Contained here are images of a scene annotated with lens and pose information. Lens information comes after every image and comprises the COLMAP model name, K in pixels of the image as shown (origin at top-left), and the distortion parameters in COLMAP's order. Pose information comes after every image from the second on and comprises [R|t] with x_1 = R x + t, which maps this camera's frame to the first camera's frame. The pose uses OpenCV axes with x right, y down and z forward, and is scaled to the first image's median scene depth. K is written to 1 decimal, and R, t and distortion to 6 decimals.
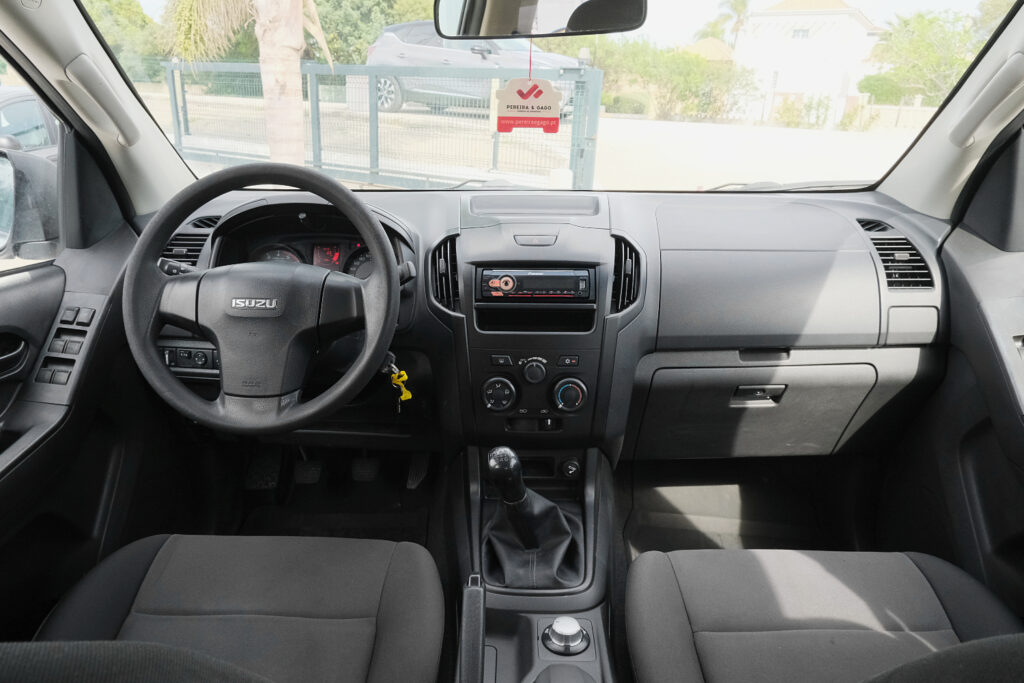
lens RADIAL K [[677.4, 0, 490.7], [0, 677.4, 352.8], [0, 0, 1]] dist [-0.001231, 0.000709]
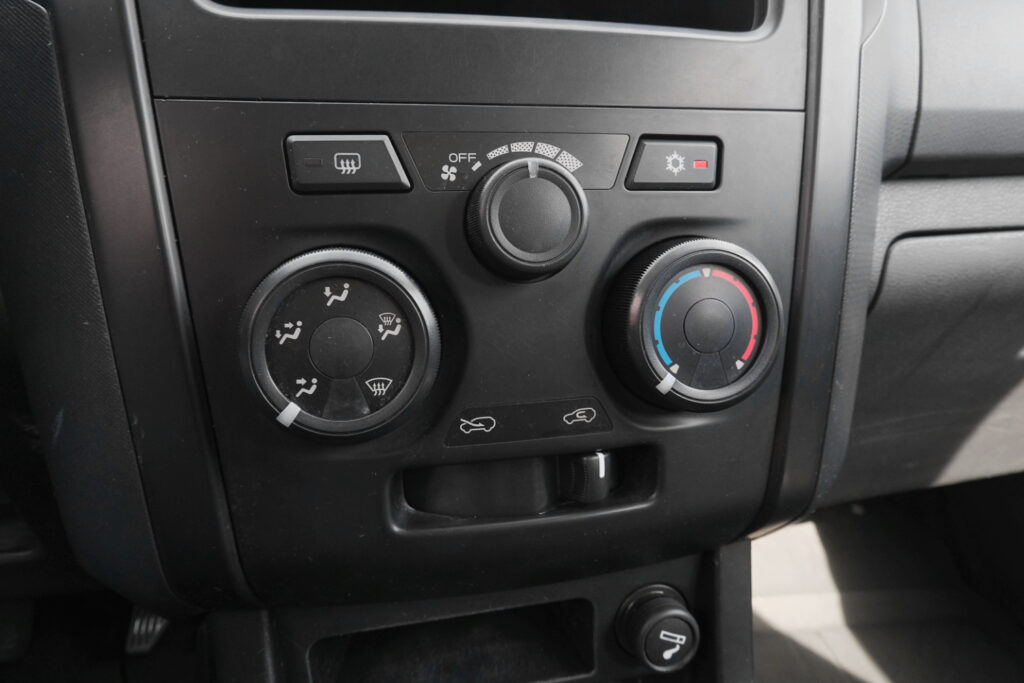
lens RADIAL K [[644.5, 0, 514.2], [0, 644.5, 336.5], [0, 0, 1]] dist [0.000121, 0.000643]
pose [[0.965015, -0.063759, 0.254323, 0.012077], [0.076217, 0.996311, -0.039427, 0.068587], [-0.250871, 0.057431, 0.966315, 0.816258]]
